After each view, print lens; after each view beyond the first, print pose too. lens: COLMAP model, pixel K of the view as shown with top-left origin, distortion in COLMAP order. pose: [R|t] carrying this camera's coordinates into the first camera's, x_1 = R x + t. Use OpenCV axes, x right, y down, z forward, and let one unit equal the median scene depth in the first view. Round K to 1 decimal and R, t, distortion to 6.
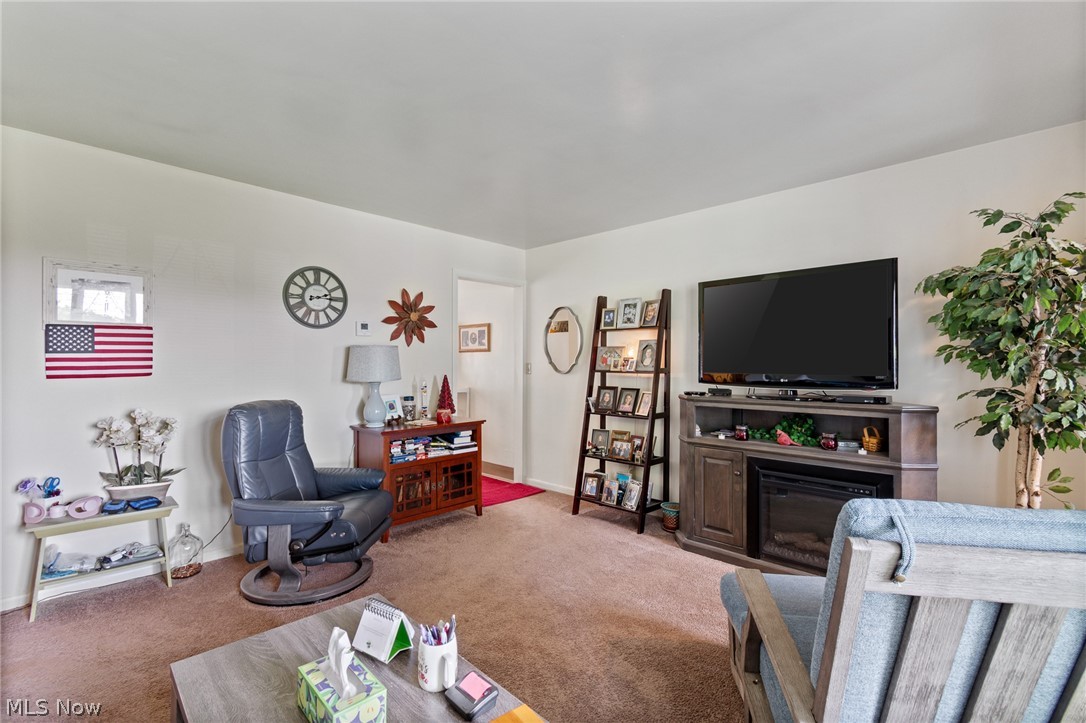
lens RADIAL K [[482.6, 0, 545.8], [0, 482.6, 361.8], [0, 0, 1]] dist [0.000492, -0.000222]
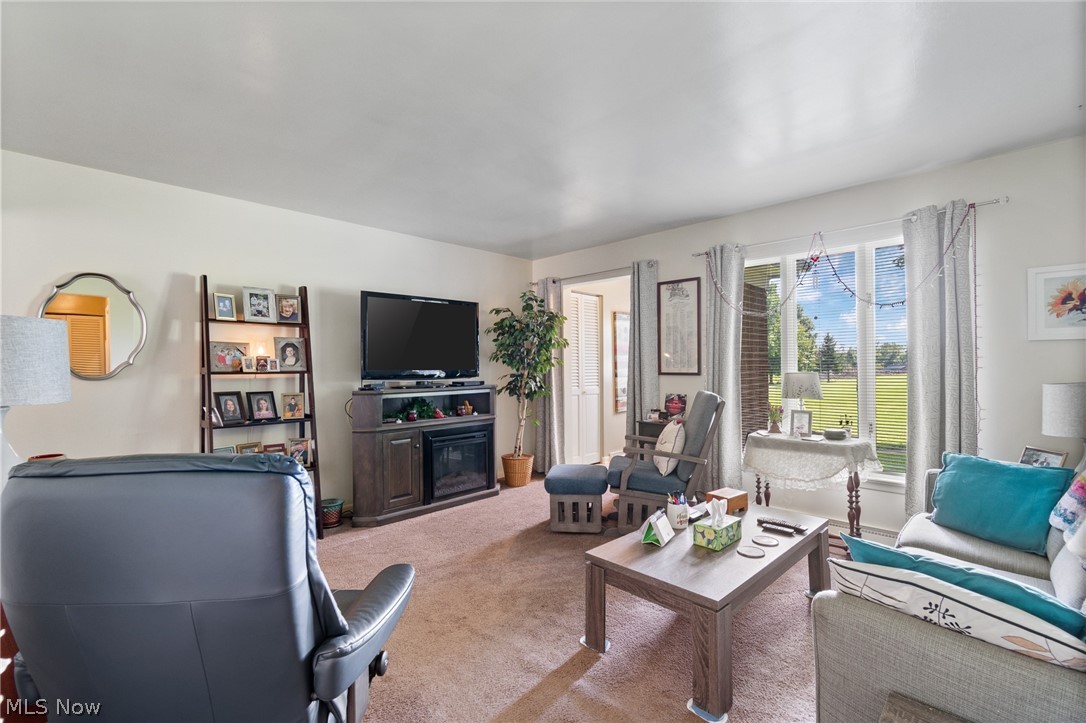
lens RADIAL K [[482.6, 0, 545.8], [0, 482.6, 361.8], [0, 0, 1]] dist [0.000492, -0.000222]
pose [[0.017006, 0.002052, 0.999853, -0.762368], [0.003653, 0.999991, -0.002115, 0.005301], [-0.999849, 0.003689, 0.016999, 0.528477]]
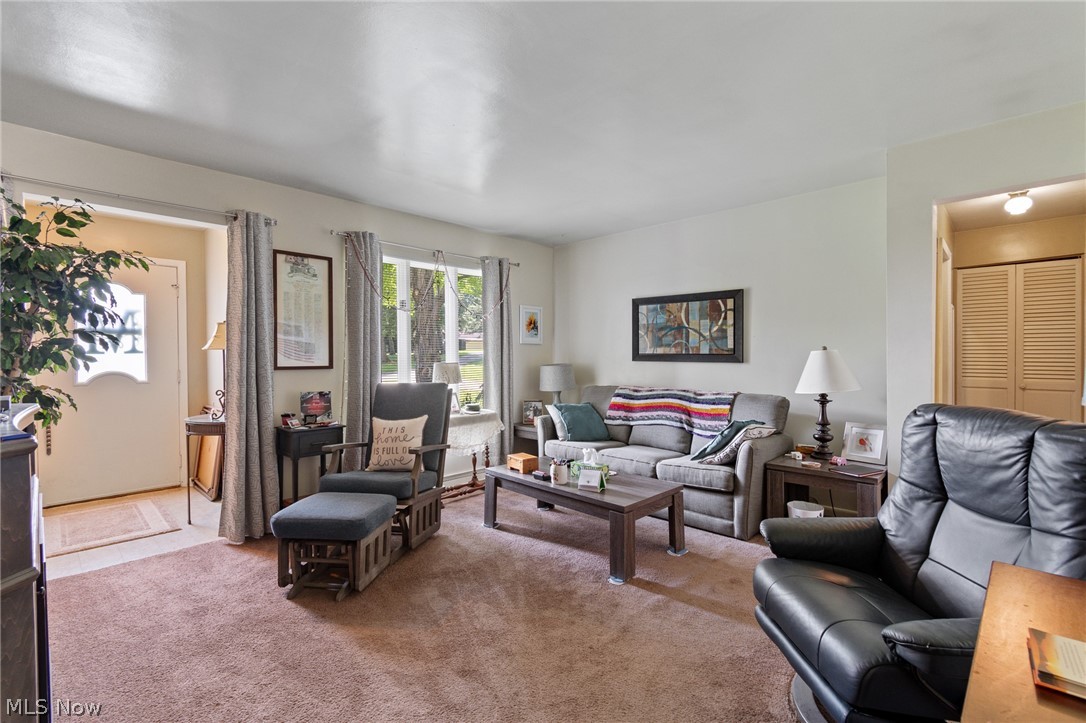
lens RADIAL K [[482.6, 0, 545.8], [0, 482.6, 361.8], [0, 0, 1]] dist [0.000492, -0.000222]
pose [[-0.999986, 0.004899, -0.002087, -0.056429], [0.004883, 0.999959, 0.007618, 0.016444], [0.002124, 0.007608, -0.999969, 1.205053]]
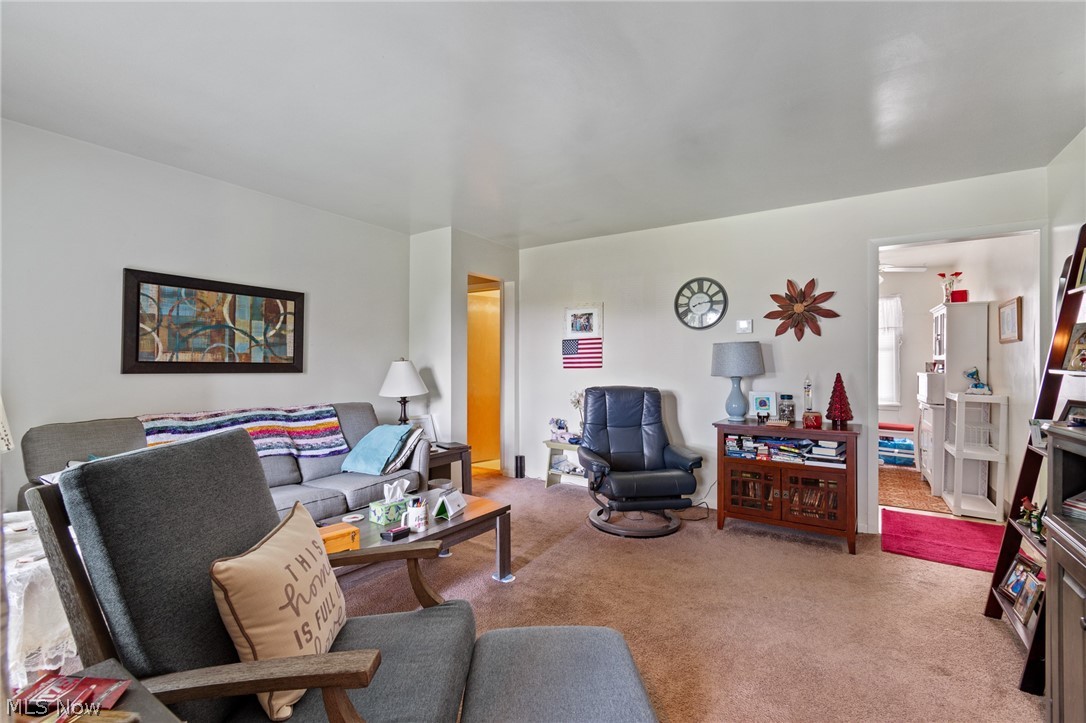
lens RADIAL K [[482.6, 0, 545.8], [0, 482.6, 361.8], [0, 0, 1]] dist [0.000492, -0.000222]
pose [[0.181451, -0.003281, -0.983395, 0.597964], [0.002411, 0.999993, -0.002891, 0.010381], [0.983397, -0.001846, 0.181457, 0.409532]]
